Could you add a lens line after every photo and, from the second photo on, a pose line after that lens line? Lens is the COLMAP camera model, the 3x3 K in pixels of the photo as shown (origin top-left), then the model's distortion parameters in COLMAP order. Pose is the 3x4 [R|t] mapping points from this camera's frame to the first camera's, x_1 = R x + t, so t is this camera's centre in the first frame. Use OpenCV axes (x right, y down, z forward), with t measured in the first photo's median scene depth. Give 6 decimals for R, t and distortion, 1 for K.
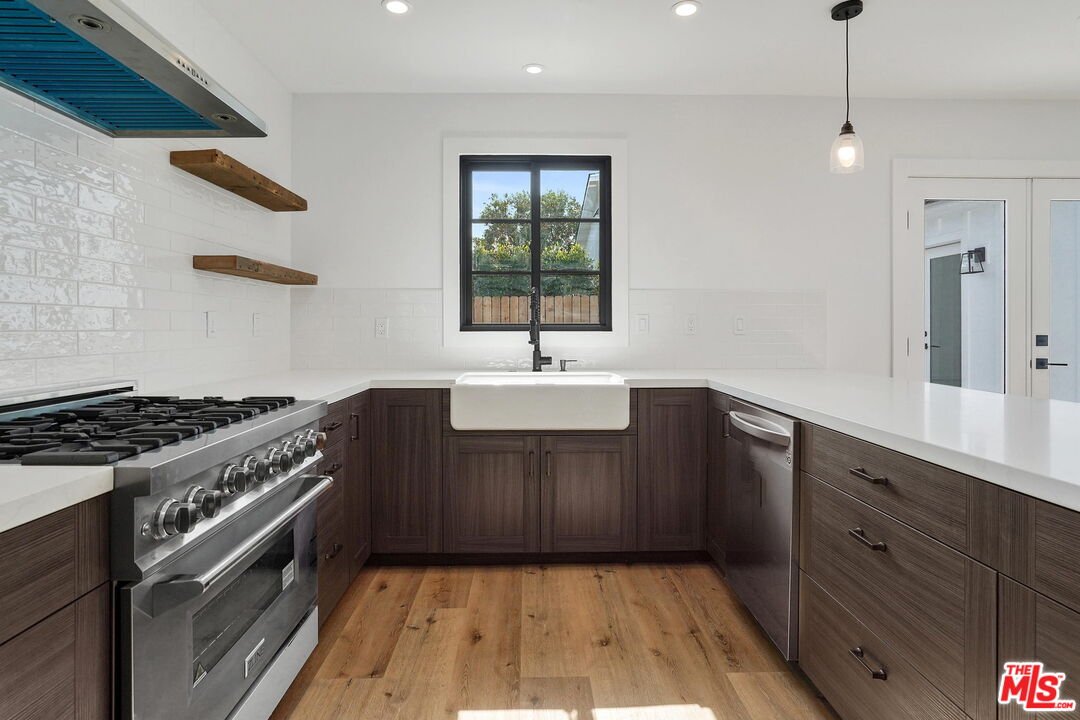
lens RADIAL K [[579.2, 0, 541.8], [0, 579.2, 328.8], [0, 0, 1]] dist [-0.029624, 0.000152]
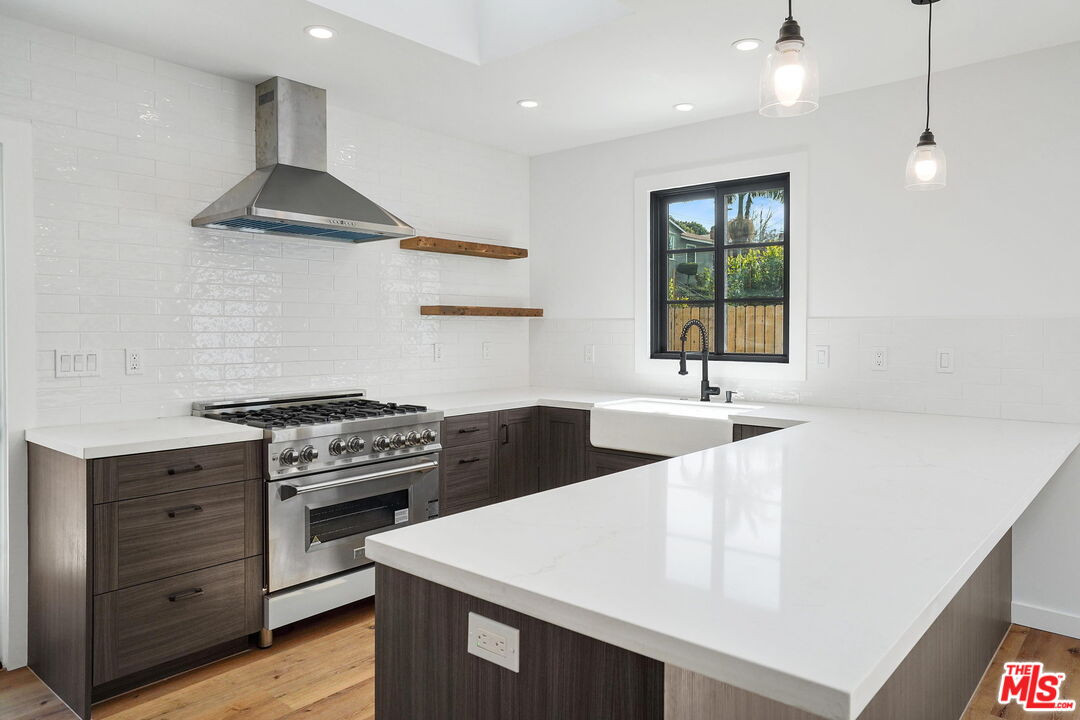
lens RADIAL K [[732.8, 0, 538.3], [0, 732.8, 341.1], [0, 0, 1]] dist [0.004370, 0.006006]
pose [[0.739793, 0.012767, -0.672713, 0.631628], [-0.003335, 0.999877, 0.015309, -0.049371], [0.672826, -0.009082, 0.739745, -0.135674]]
